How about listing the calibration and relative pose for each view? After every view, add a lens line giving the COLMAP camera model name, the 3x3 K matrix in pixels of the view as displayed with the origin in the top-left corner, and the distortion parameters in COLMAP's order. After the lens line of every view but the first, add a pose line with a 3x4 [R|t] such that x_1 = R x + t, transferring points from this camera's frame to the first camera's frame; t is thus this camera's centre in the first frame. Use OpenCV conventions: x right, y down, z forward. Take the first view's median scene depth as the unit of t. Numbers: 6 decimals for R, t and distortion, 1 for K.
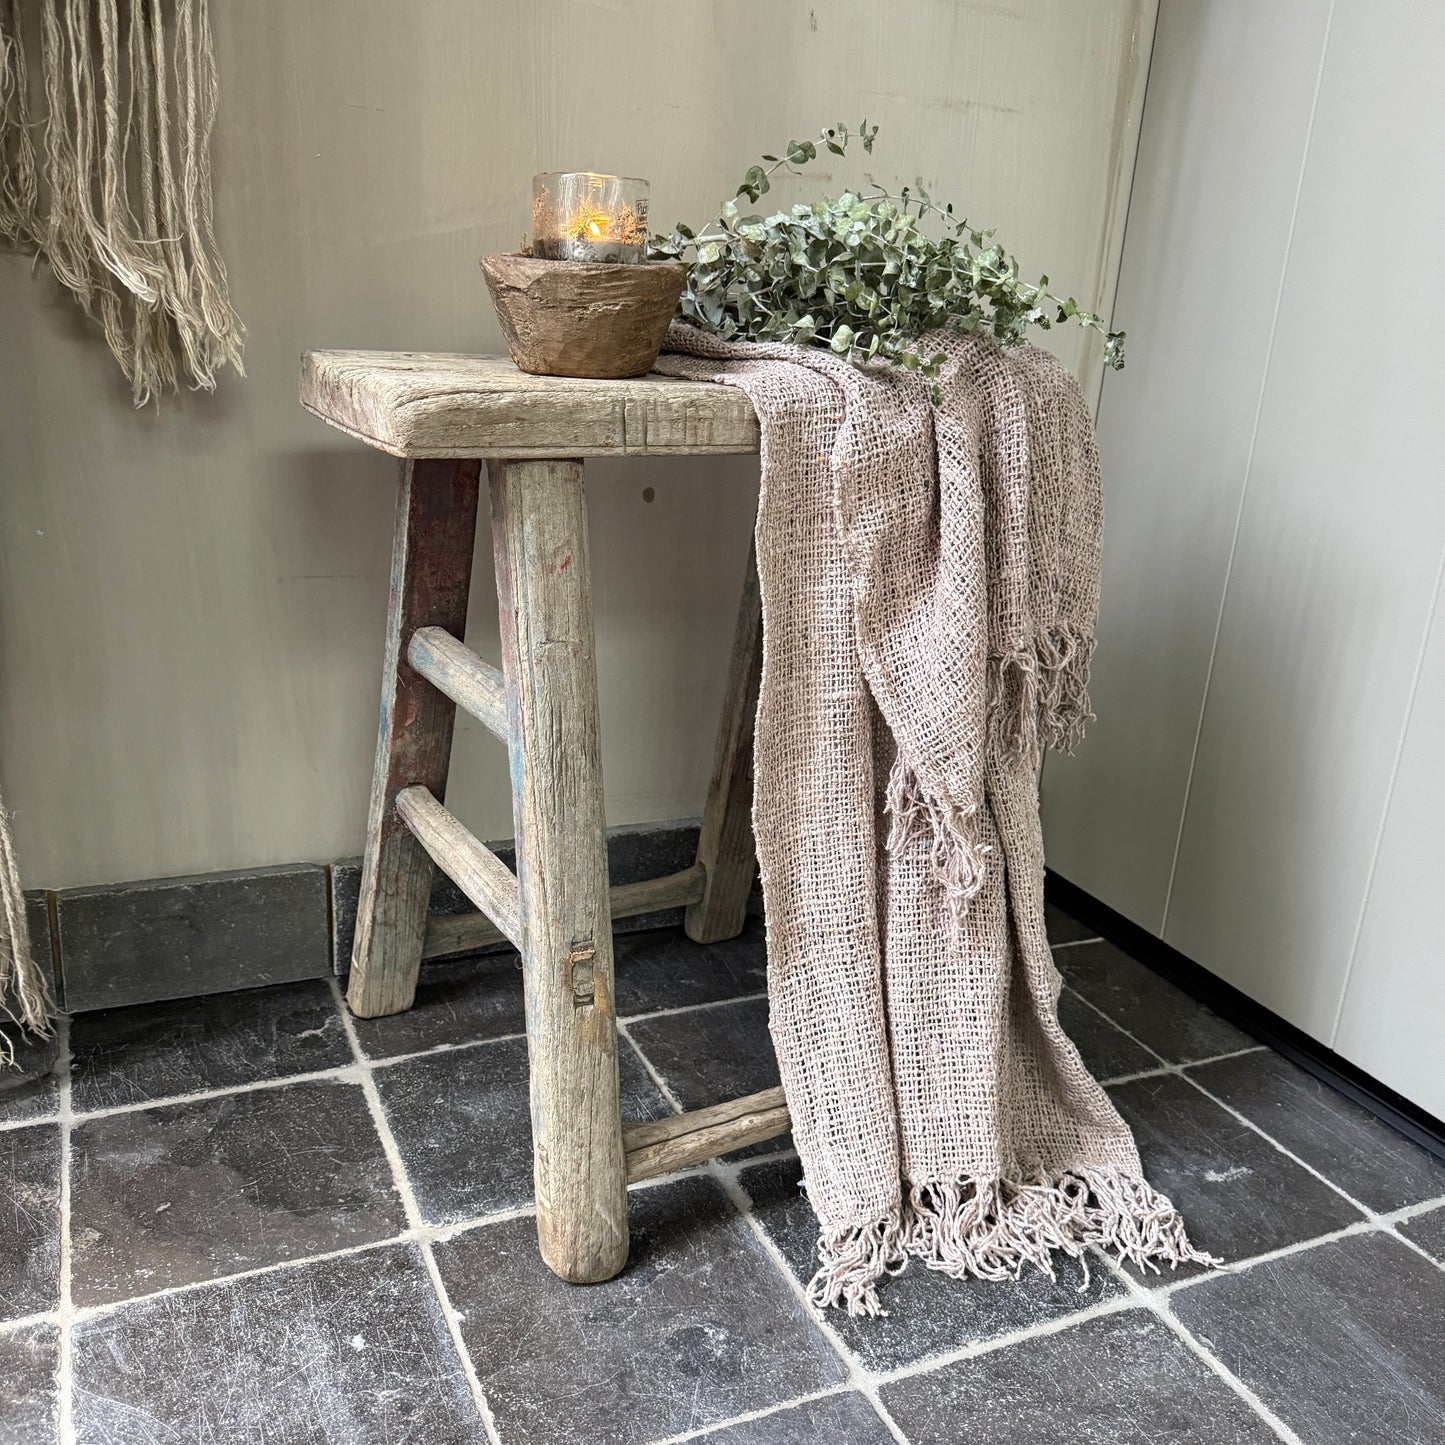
lens RADIAL K [[1396.1, 0, 725.3], [0, 1396.1, 730.0], [0, 0, 1]] dist [0.014755, -0.037870]
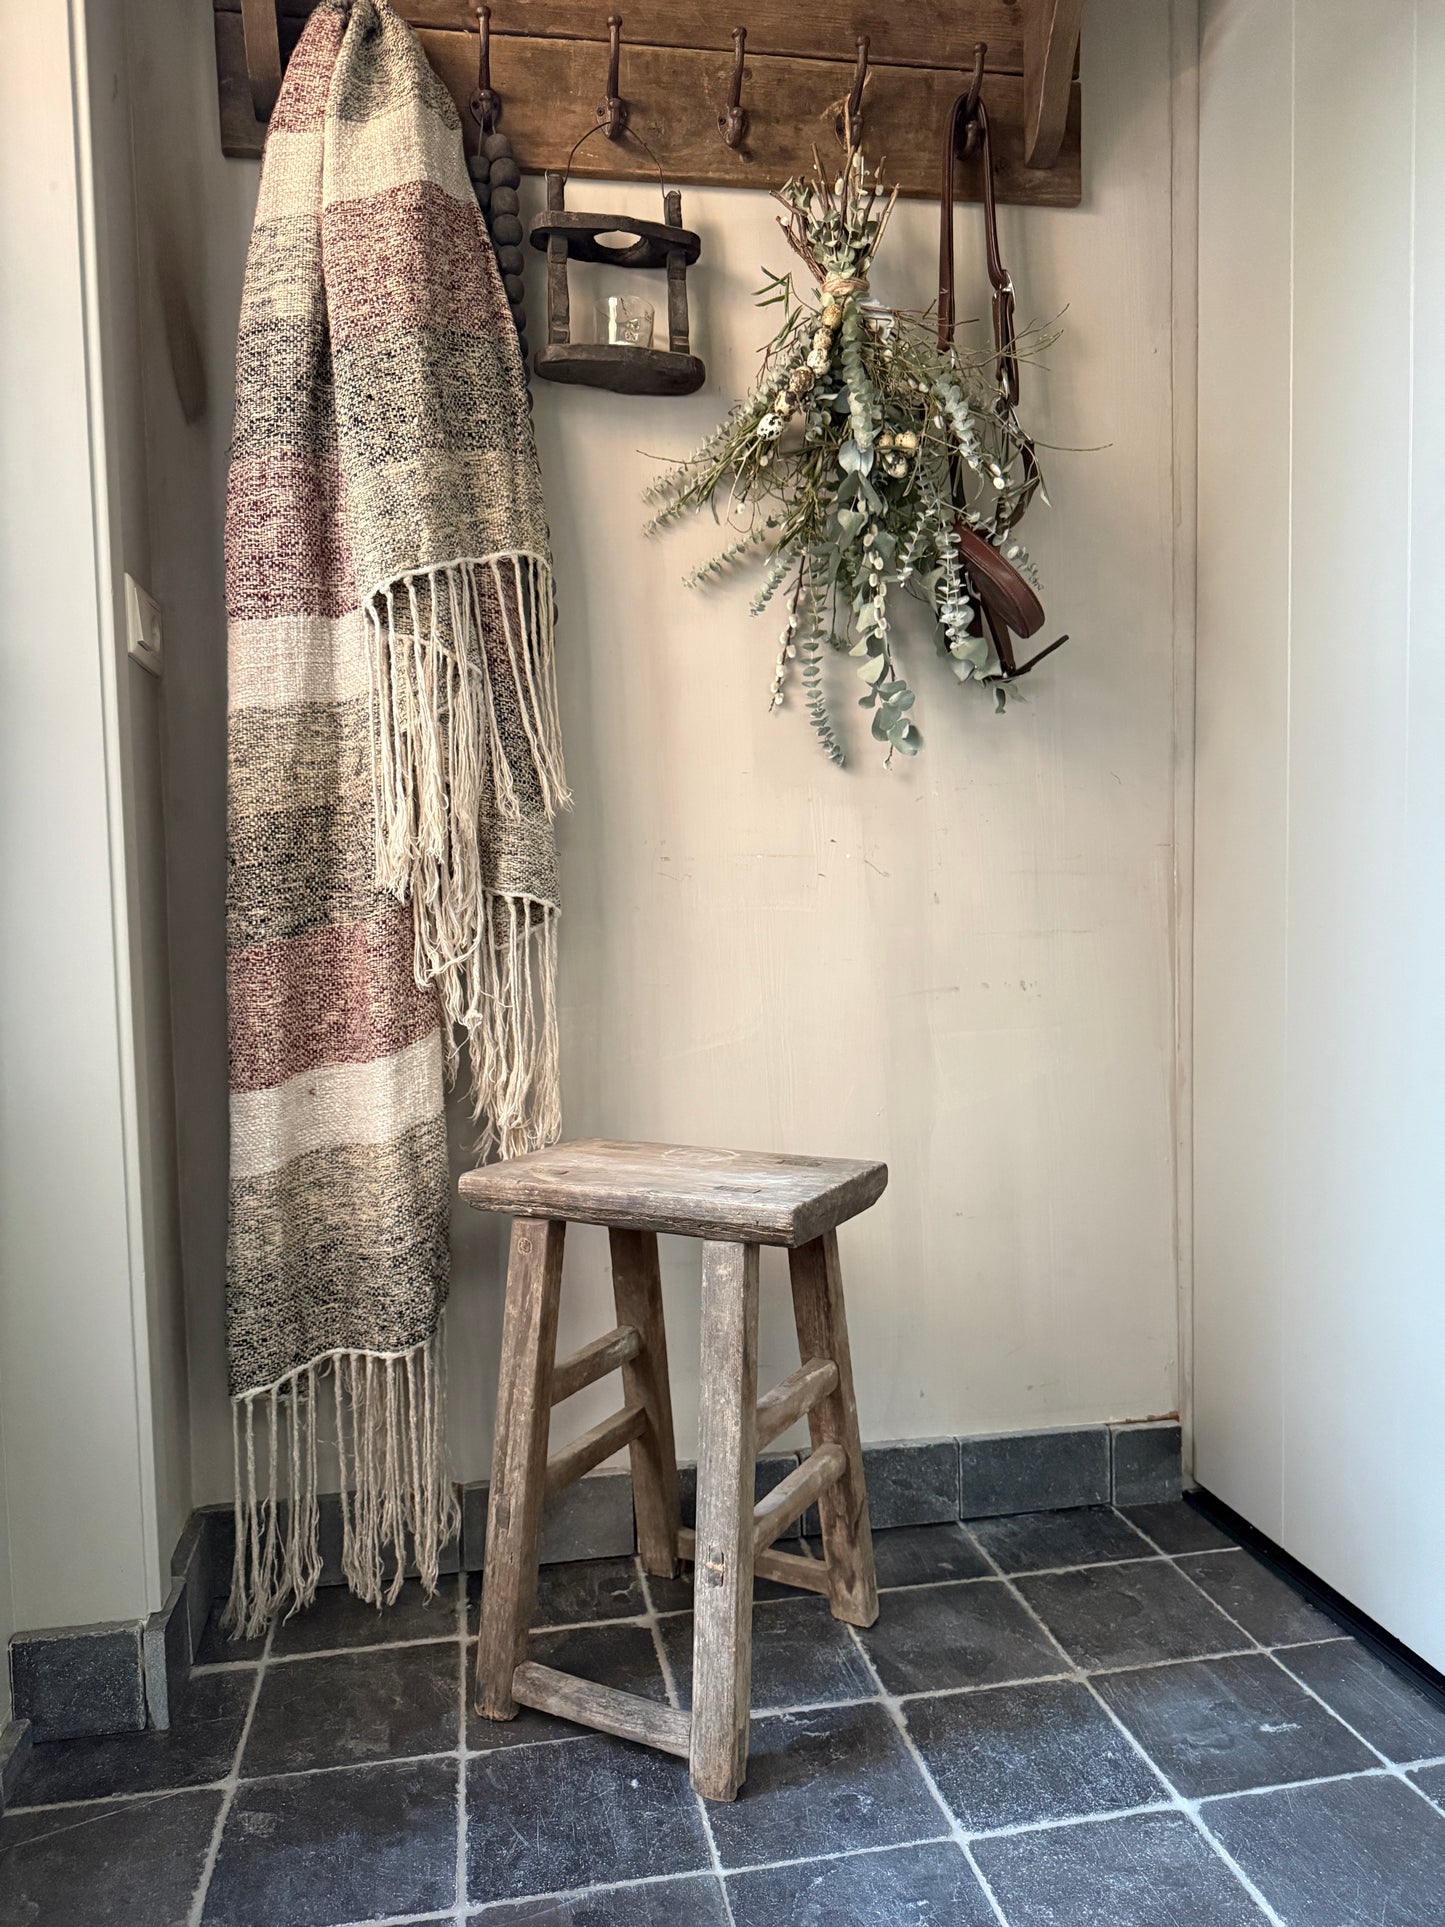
lens RADIAL K [[1395.6, 0, 723.4], [0, 1395.6, 941.9], [0, 0, 1]] dist [-0.007994, 0.002386]
pose [[0.968412, -0.073908, -0.238152, 0.268306], [0.002331, 0.957706, -0.287738, -0.017186], [0.249346, 0.278094, 0.927626, -0.669022]]
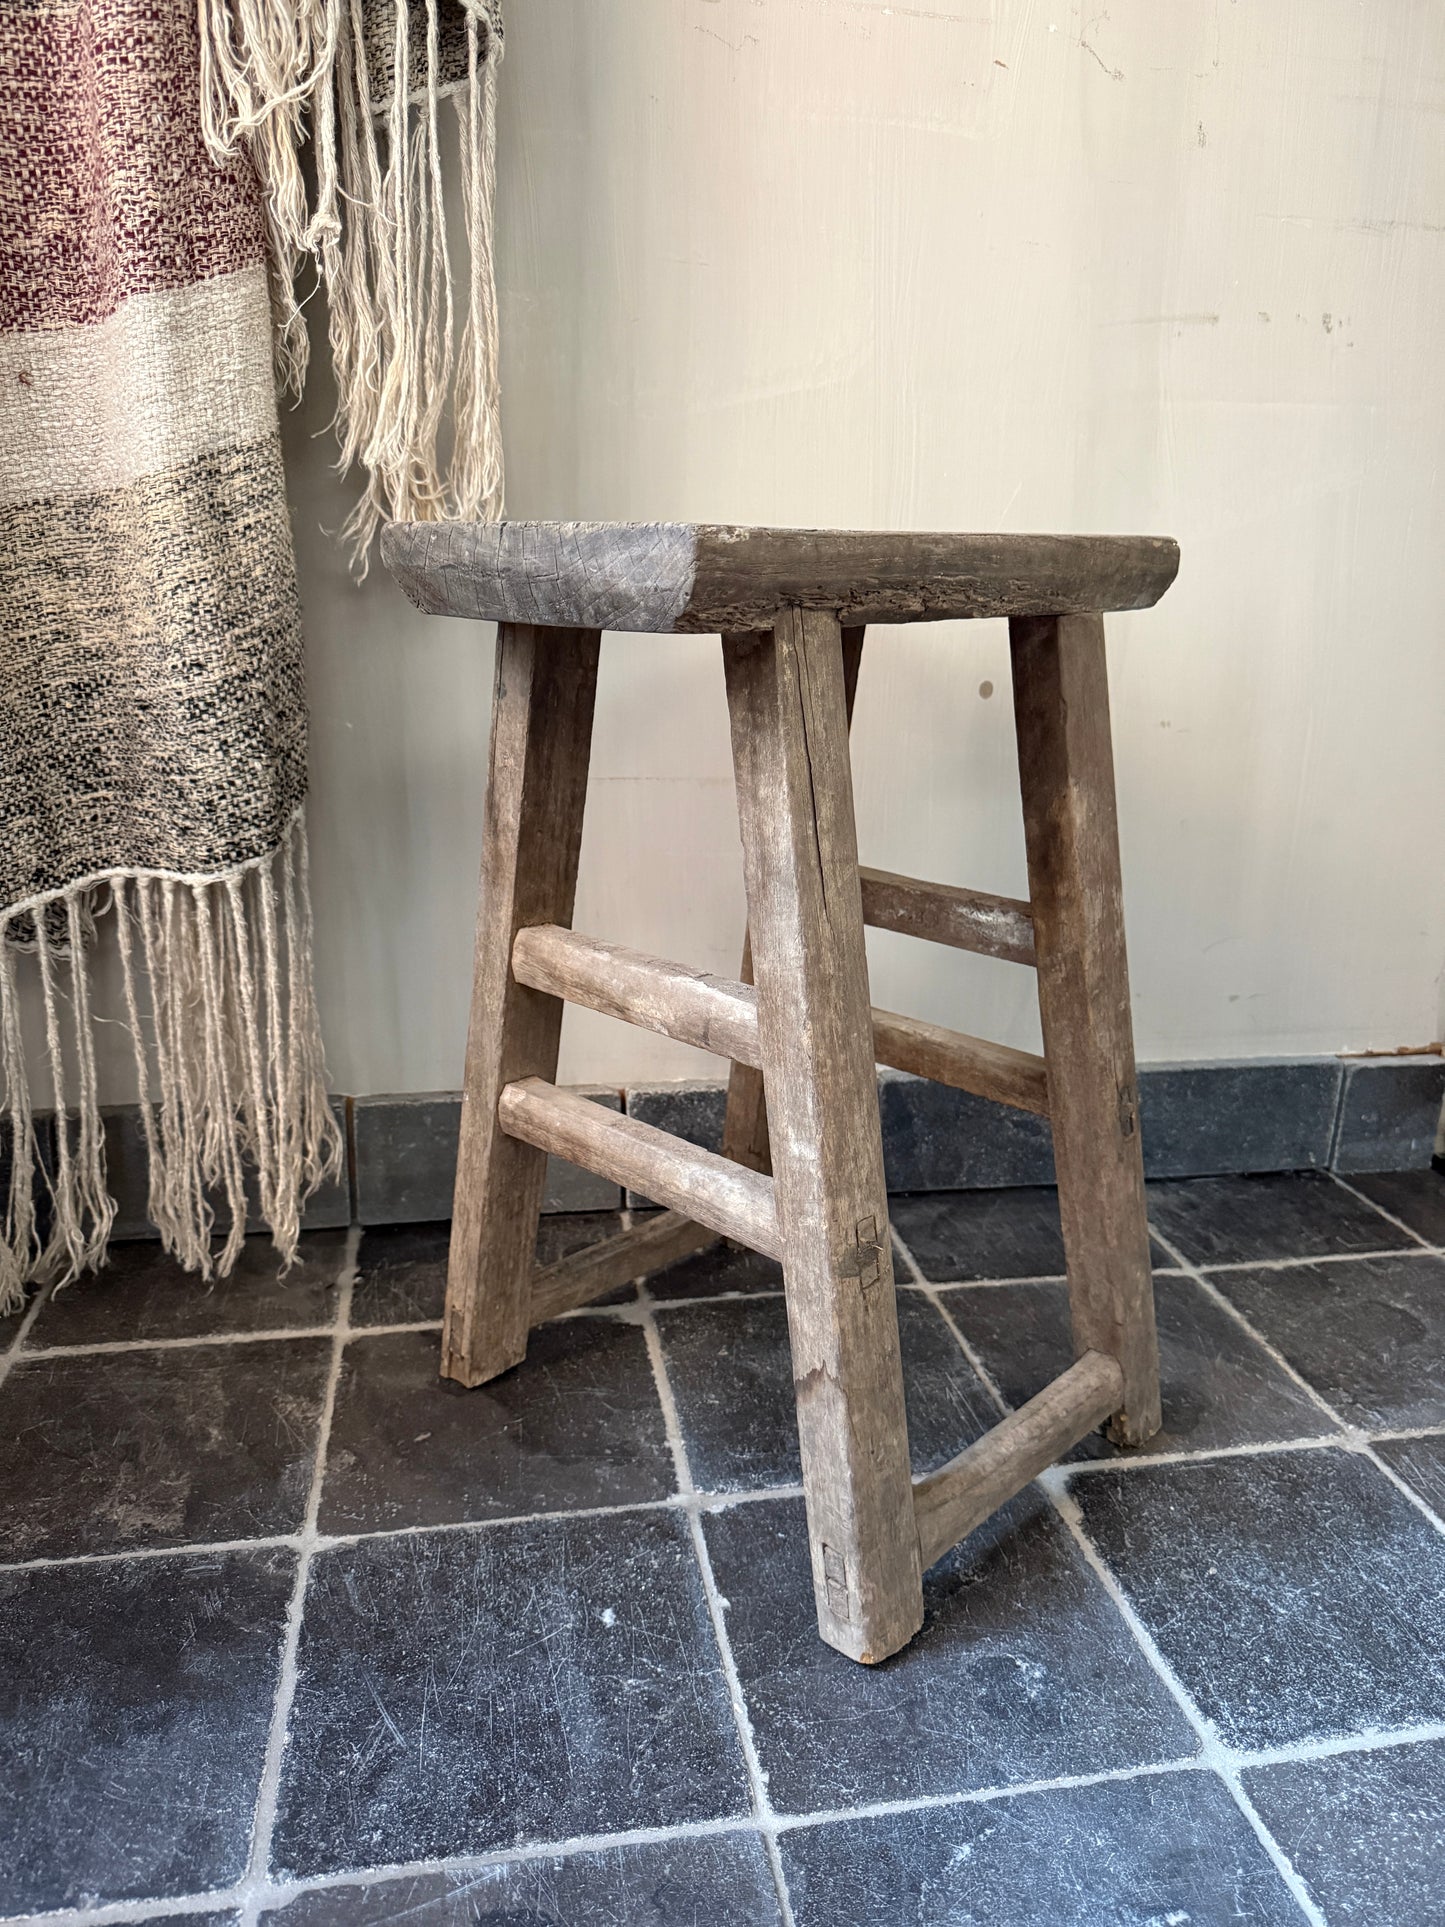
lens RADIAL K [[1404.9, 0, 722.3], [0, 1404.9, 971.8], [0, 0, 1]] dist [-0.020704, 0.010418]
pose [[0.969384, 0.033389, -0.243270, 0.003834], [-0.040695, 0.998857, -0.025068, 0.054955], [0.242155, 0.034200, 0.969635, 0.155930]]
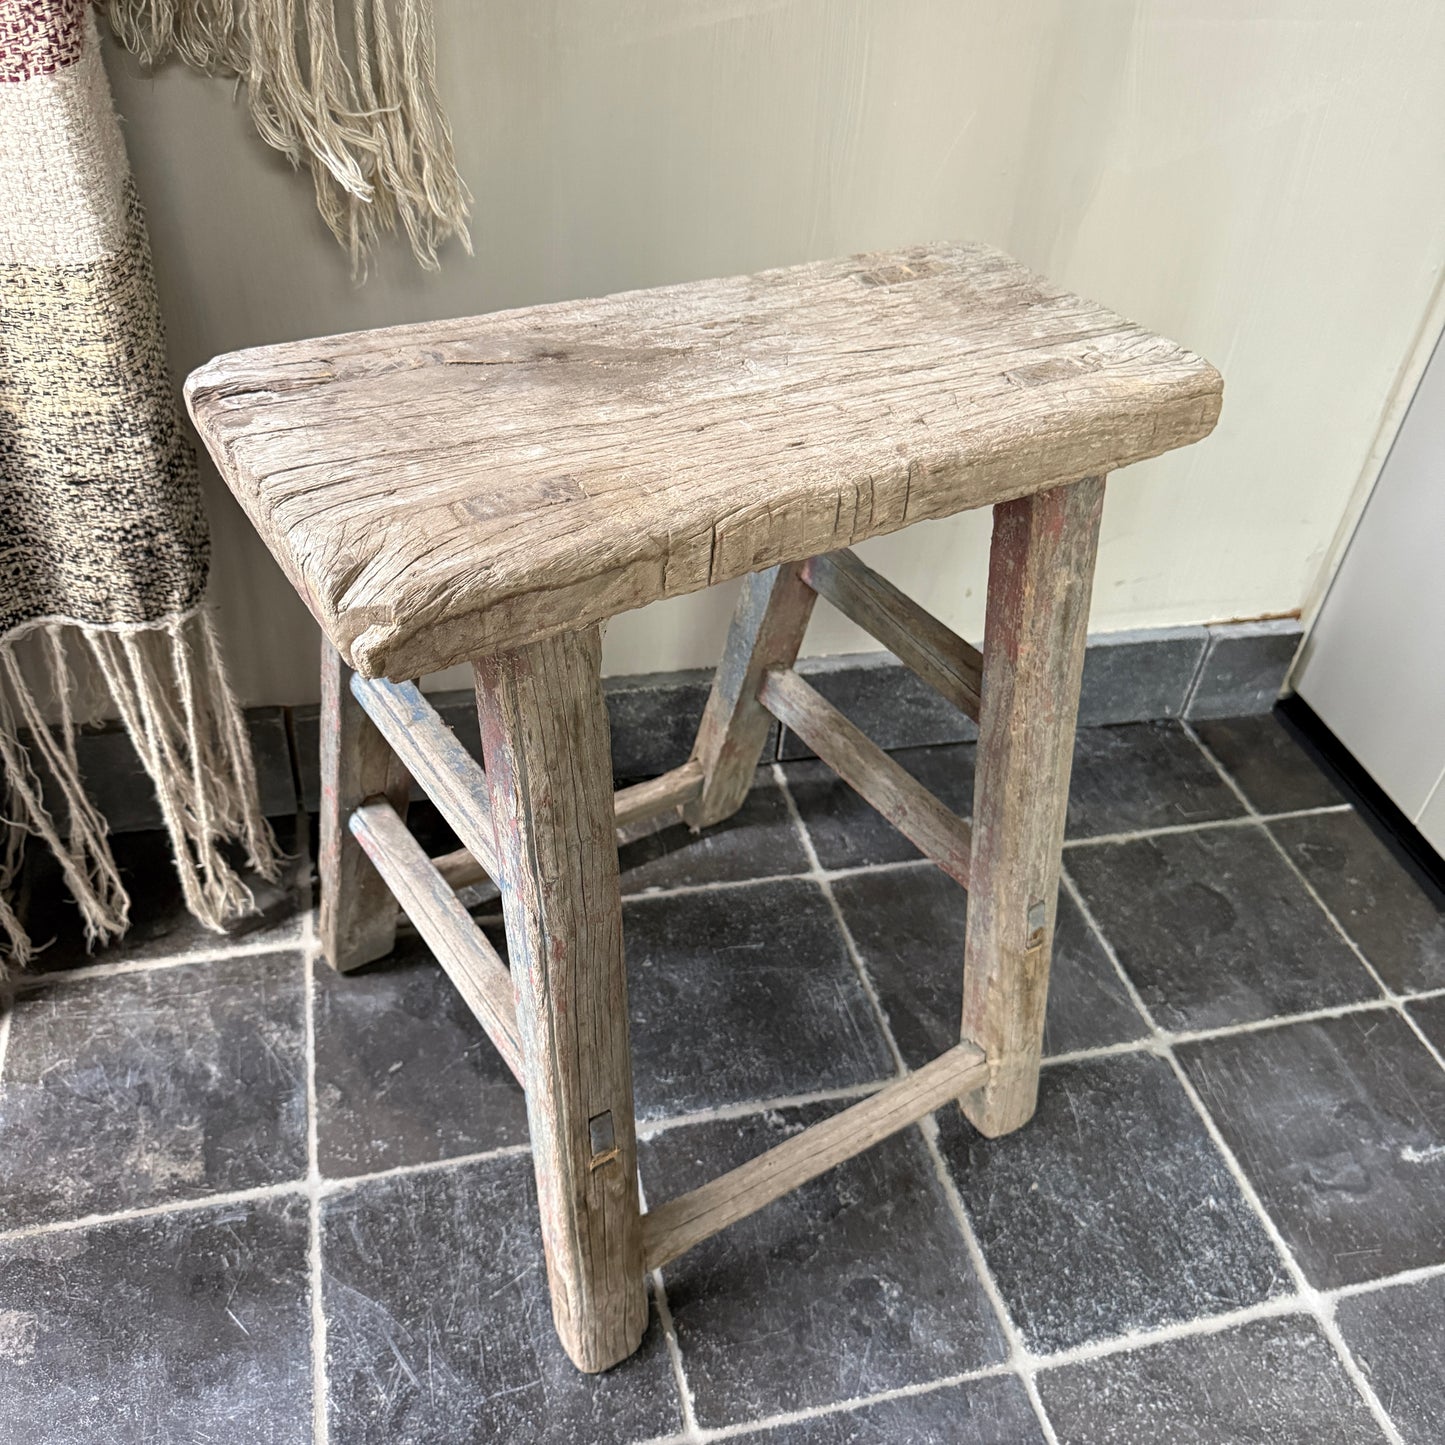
lens RADIAL K [[1398.1, 0, 721.3], [0, 1398.1, 722.9], [0, 0, 1]] dist [0.009410, -0.030439]
pose [[0.984228, 0.122773, -0.127365, -0.050716], [-0.069184, 0.929759, 0.361610, -0.350288], [0.162814, -0.347095, 0.923589, 0.139463]]
